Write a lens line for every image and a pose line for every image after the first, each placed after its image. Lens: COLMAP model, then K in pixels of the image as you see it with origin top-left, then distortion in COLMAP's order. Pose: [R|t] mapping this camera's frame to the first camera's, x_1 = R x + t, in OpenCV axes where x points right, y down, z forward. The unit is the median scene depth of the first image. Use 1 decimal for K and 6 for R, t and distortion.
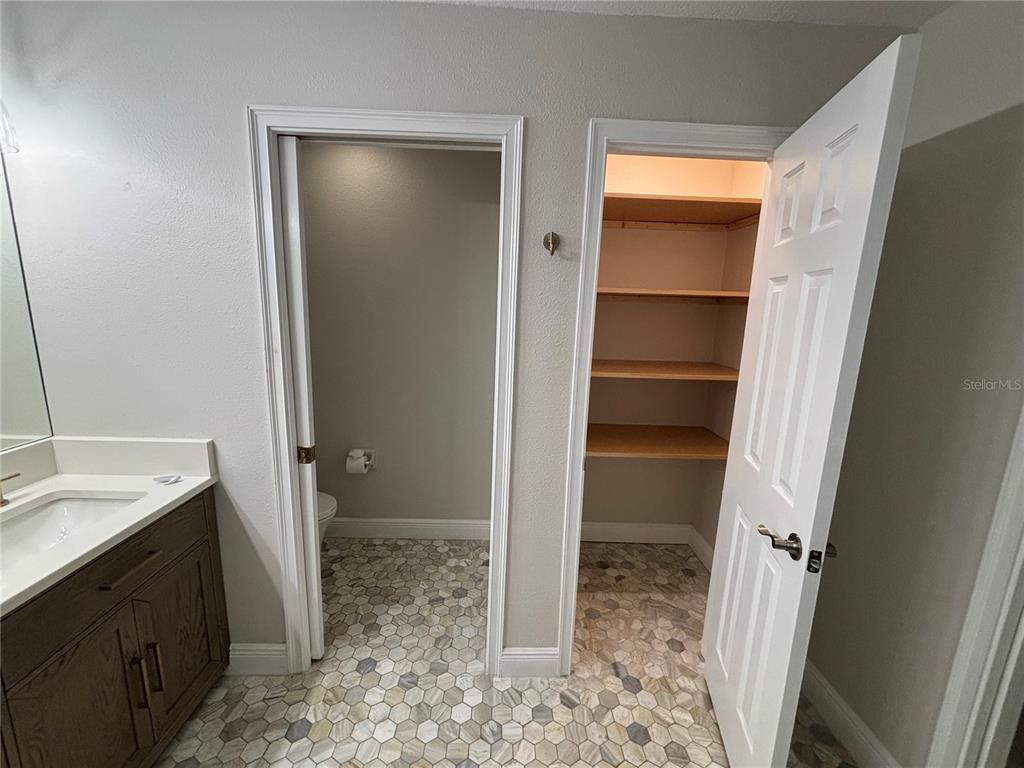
lens RADIAL K [[413.0, 0, 509.3], [0, 413.0, 380.4], [0, 0, 1]] dist [-0.000254, 0.001153]
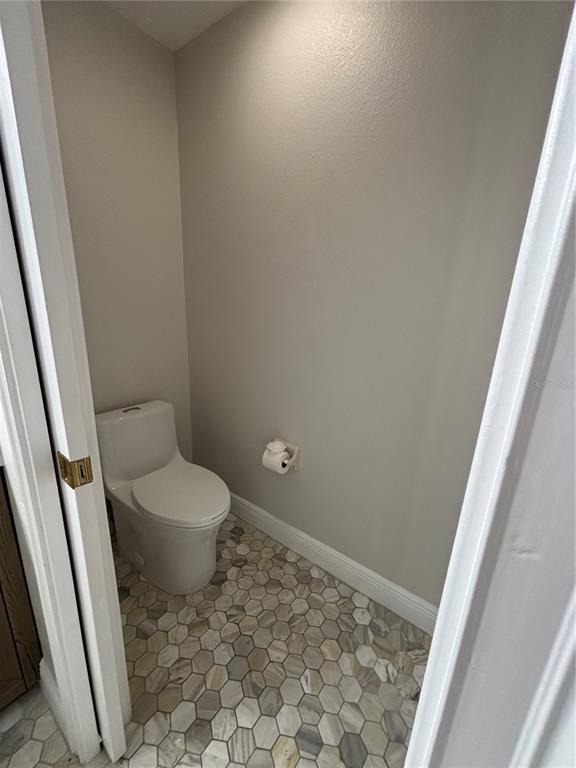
lens RADIAL K [[309.8, 0, 288.0], [0, 309.8, 383.0], [0, 0, 1]] dist [-0.000254, 0.001153]
pose [[0.790515, 0.150194, -0.593740, -0.012524], [-0.120583, 0.988656, 0.089547, -0.002936], [0.600454, 0.000807, 0.799659, 0.542357]]
